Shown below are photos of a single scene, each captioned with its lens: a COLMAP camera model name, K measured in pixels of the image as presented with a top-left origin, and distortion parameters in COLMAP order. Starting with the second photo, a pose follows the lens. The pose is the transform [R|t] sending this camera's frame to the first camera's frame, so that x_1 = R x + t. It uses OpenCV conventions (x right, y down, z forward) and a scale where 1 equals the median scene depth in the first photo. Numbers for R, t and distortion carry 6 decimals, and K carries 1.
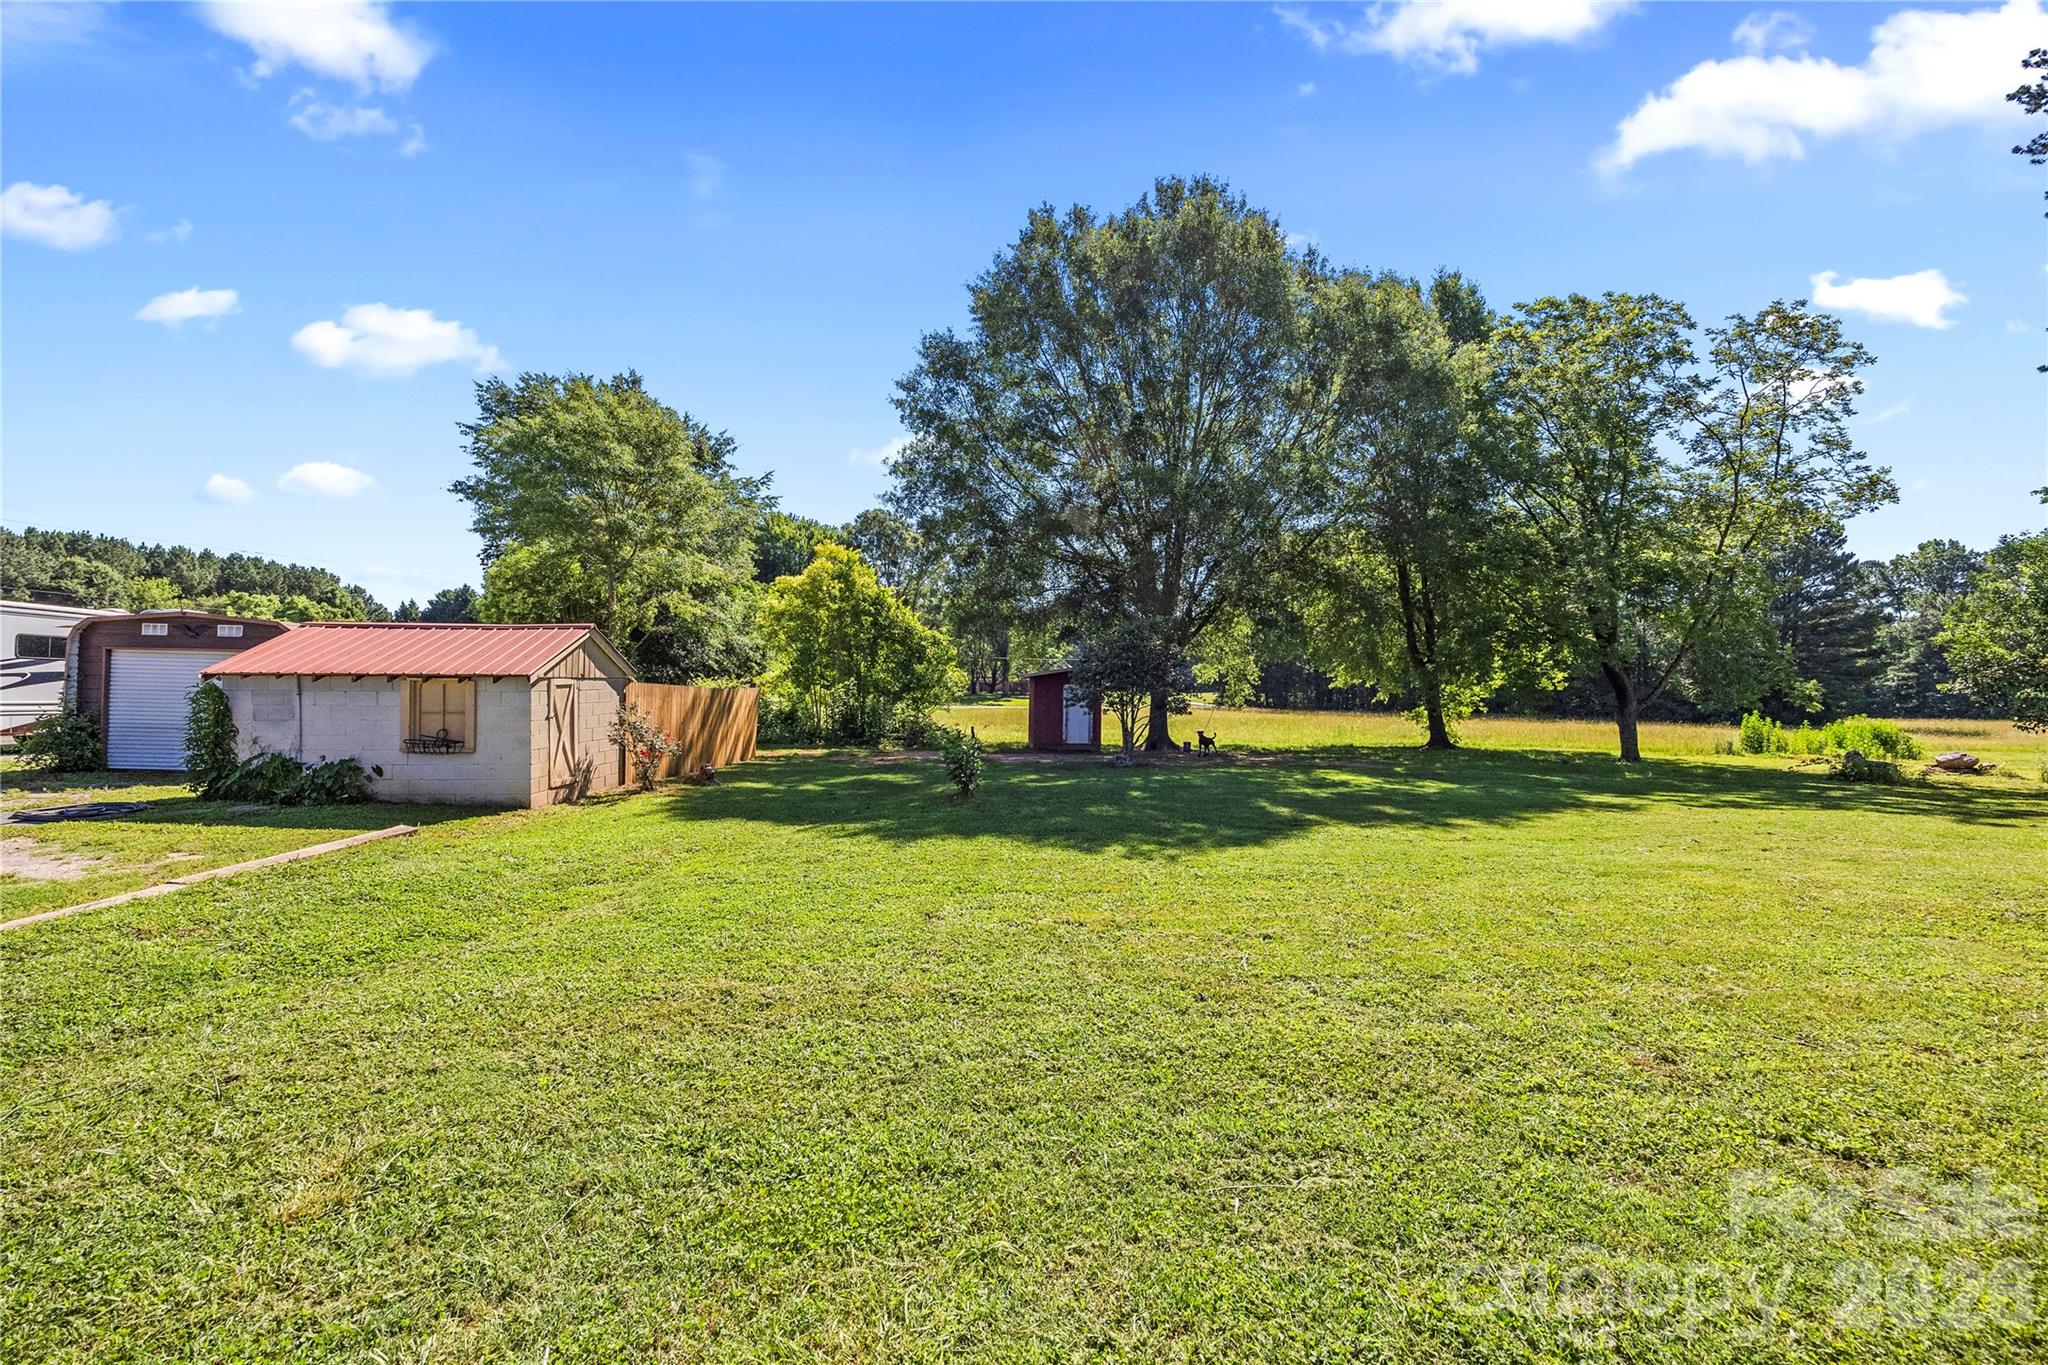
lens RADIAL K [[787.3, 0, 1031.6], [0, 787.3, 685.3], [0, 0, 1]] dist [-0.001597, 0.000104]
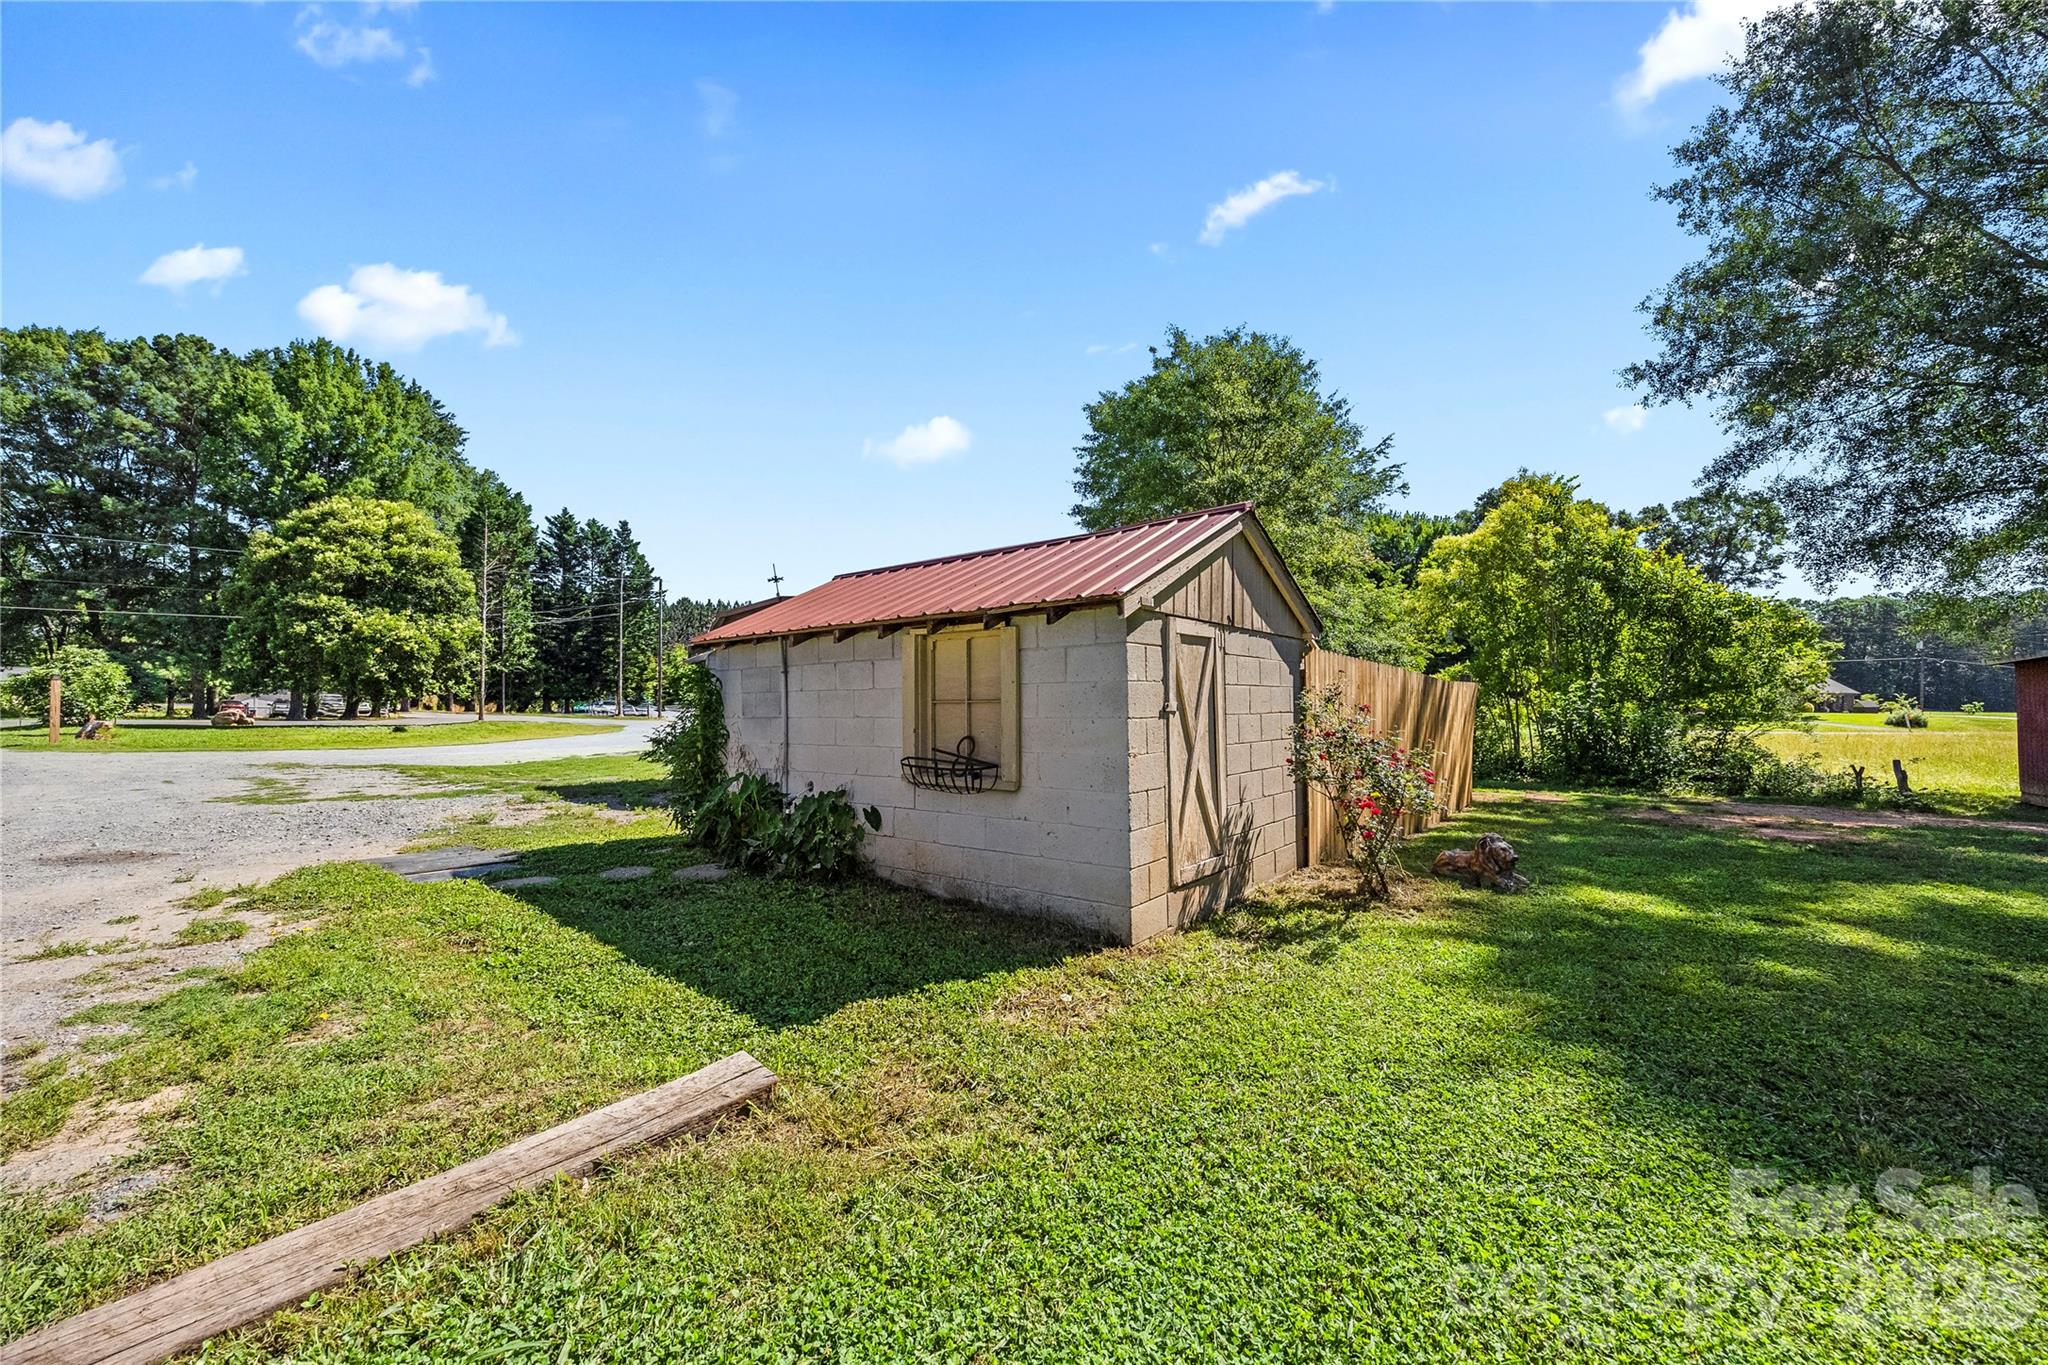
lens RADIAL K [[787.3, 0, 1031.6], [0, 787.3, 685.3], [0, 0, 1]] dist [-0.001597, 0.000104]
pose [[0.760977, -0.032645, -0.647957, -0.394510], [0.010819, 0.999233, -0.037637, 0.040787], [0.648689, 0.021630, 0.760747, 0.632332]]
